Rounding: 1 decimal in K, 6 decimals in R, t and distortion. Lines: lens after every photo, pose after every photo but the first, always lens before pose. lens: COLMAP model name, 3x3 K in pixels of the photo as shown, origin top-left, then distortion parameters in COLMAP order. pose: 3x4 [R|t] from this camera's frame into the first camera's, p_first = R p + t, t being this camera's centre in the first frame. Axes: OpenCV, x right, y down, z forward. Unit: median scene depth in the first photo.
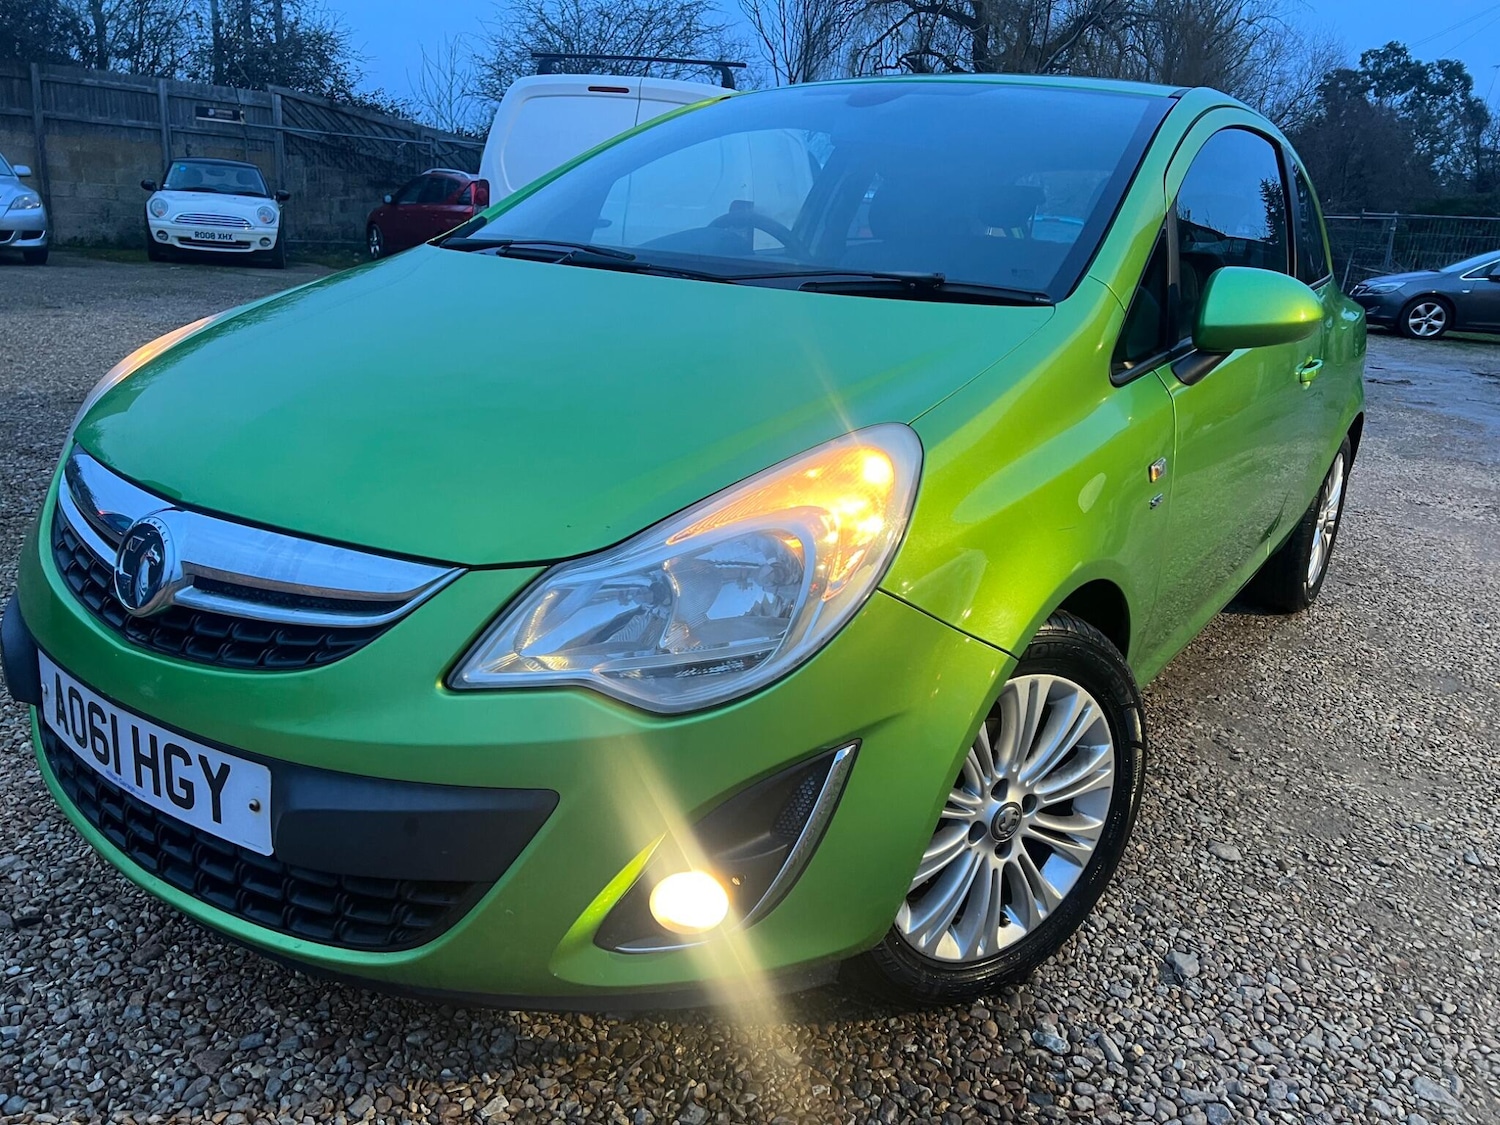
lens RADIAL K [[1119.5, 0, 744.4], [0, 1119.5, 572.6], [0, 0, 1]] dist [0.057461, -0.062685]
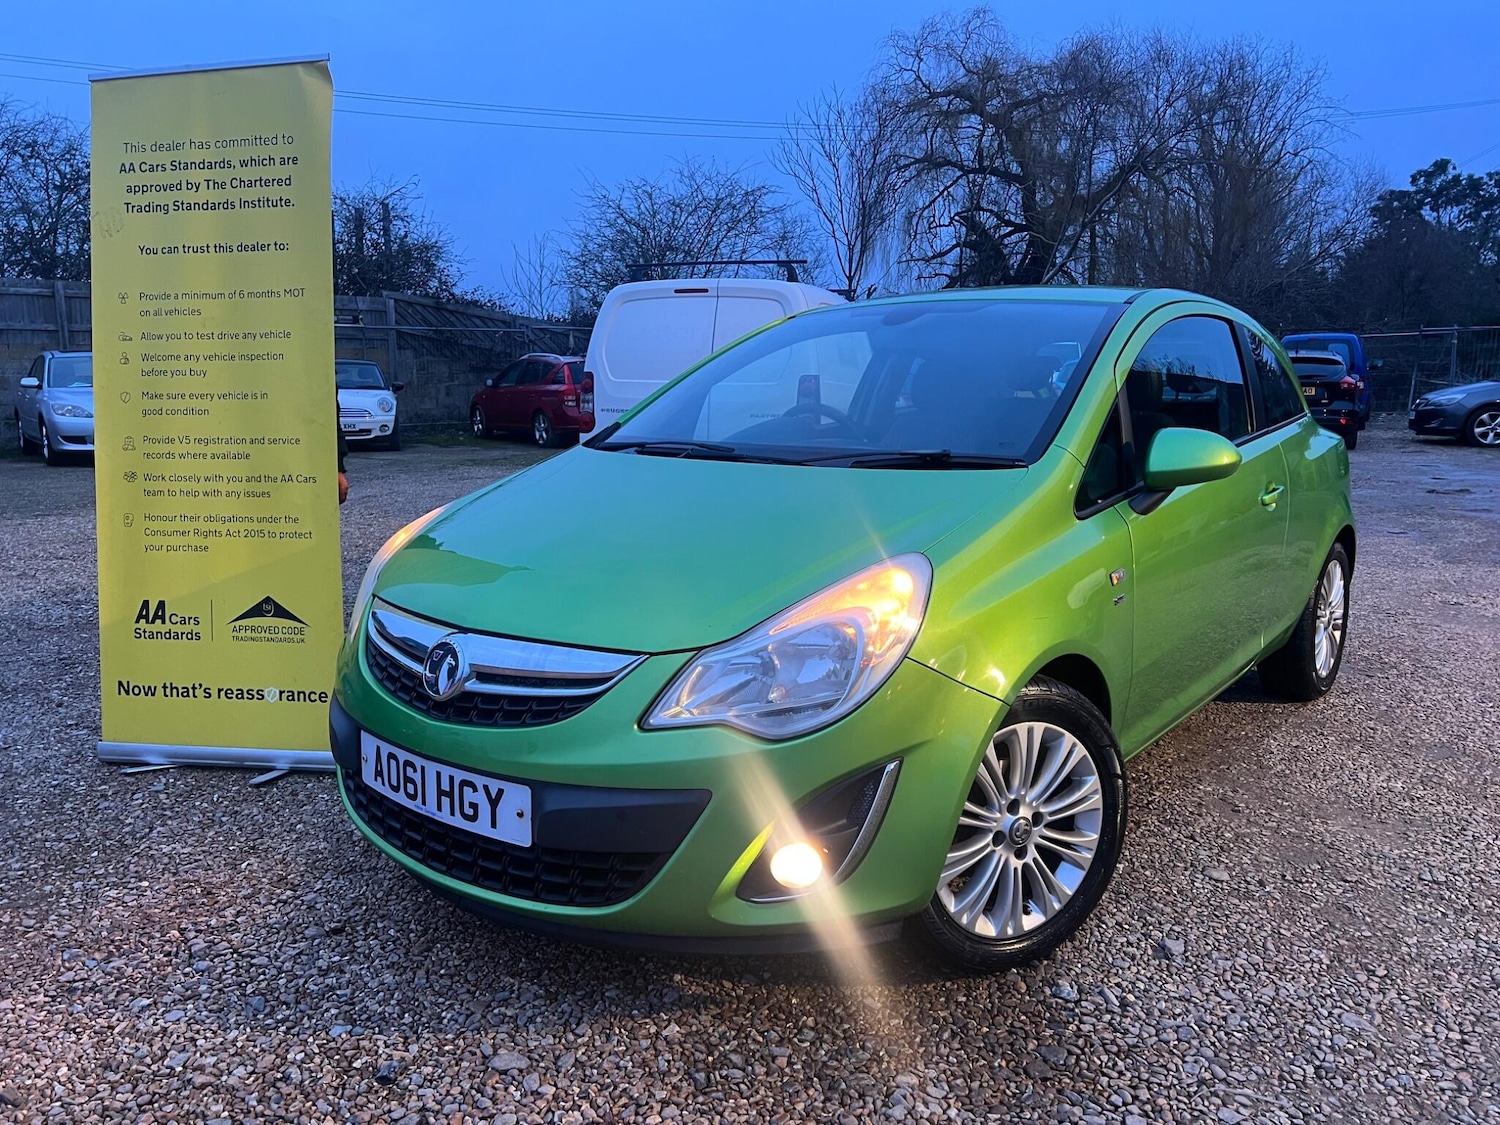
lens RADIAL K [[1119.5, 0, 735.6], [0, 1119.5, 571.1], [0, 0, 1]] dist [0.057461, -0.062685]
pose [[0.995380, -0.054636, -0.078950, 0.008953], [0.043961, 0.990390, -0.131132, 0.066247], [0.085356, 0.127056, 0.988216, -0.430492]]
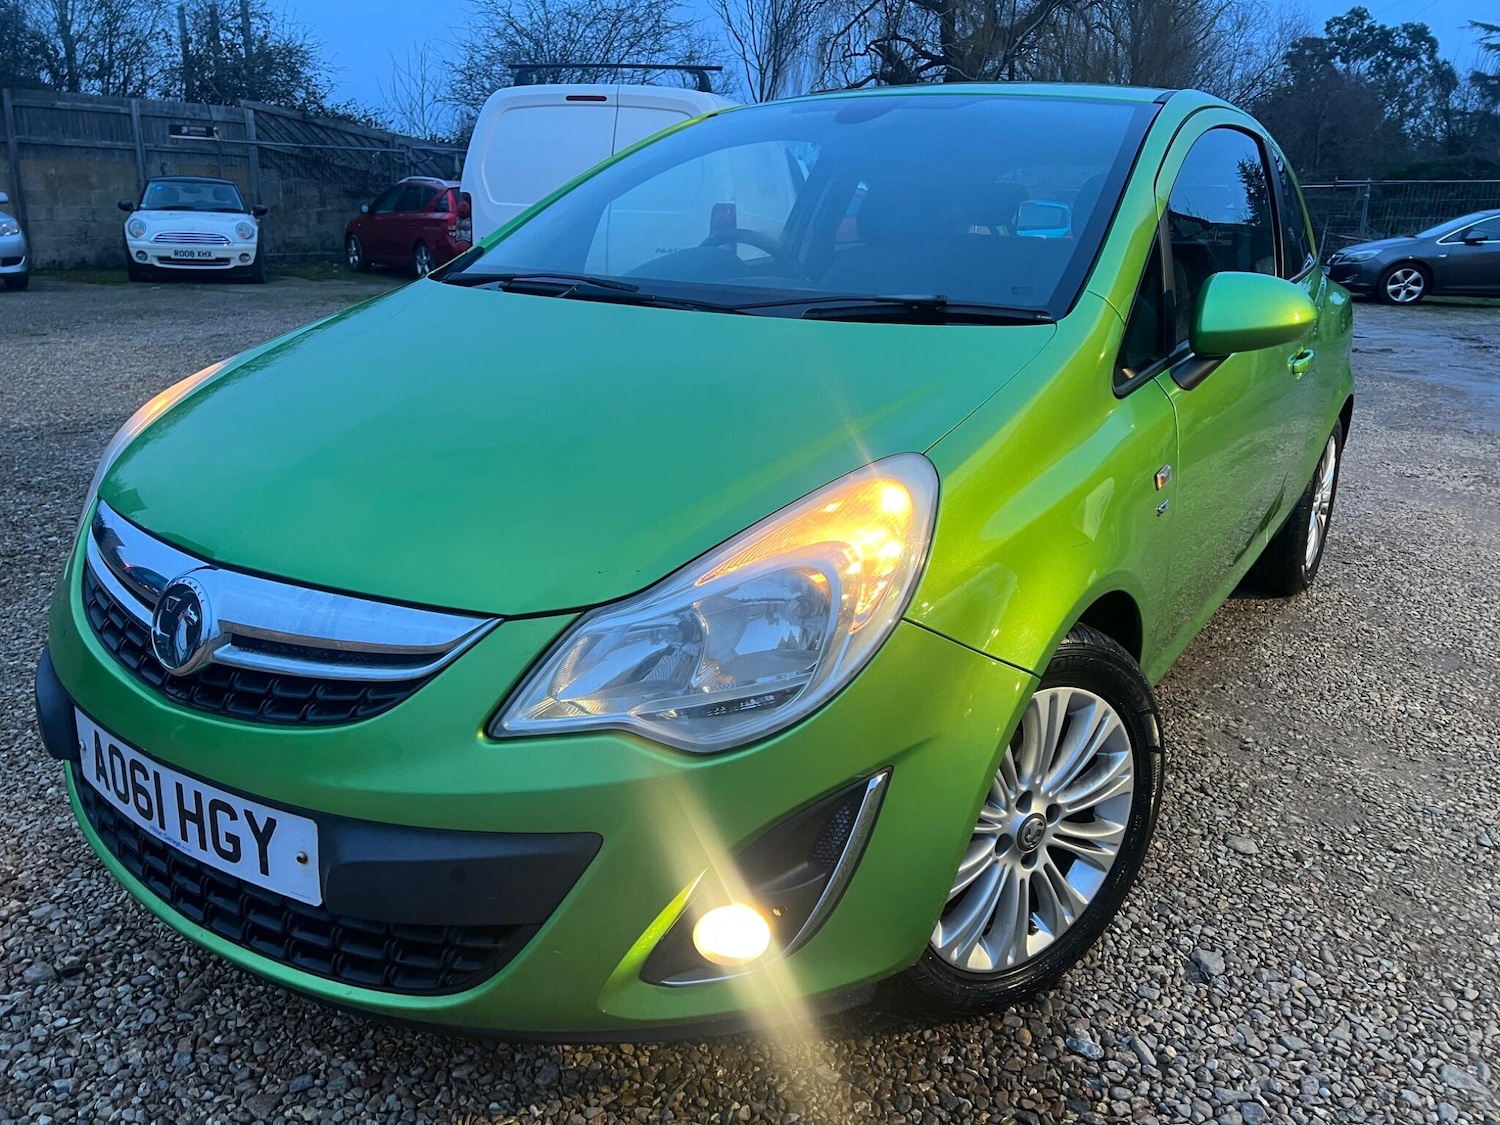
lens RADIAL K [[1119.5, 0, 737.8], [0, 1119.5, 561.3], [0, 0, 1]] dist [0.057461, -0.062685]
pose [[0.999066, -0.043081, 0.003306, -0.023744], [0.043086, 0.999070, -0.001579, -0.031759], [-0.003235, 0.001720, 0.999993, -0.016336]]
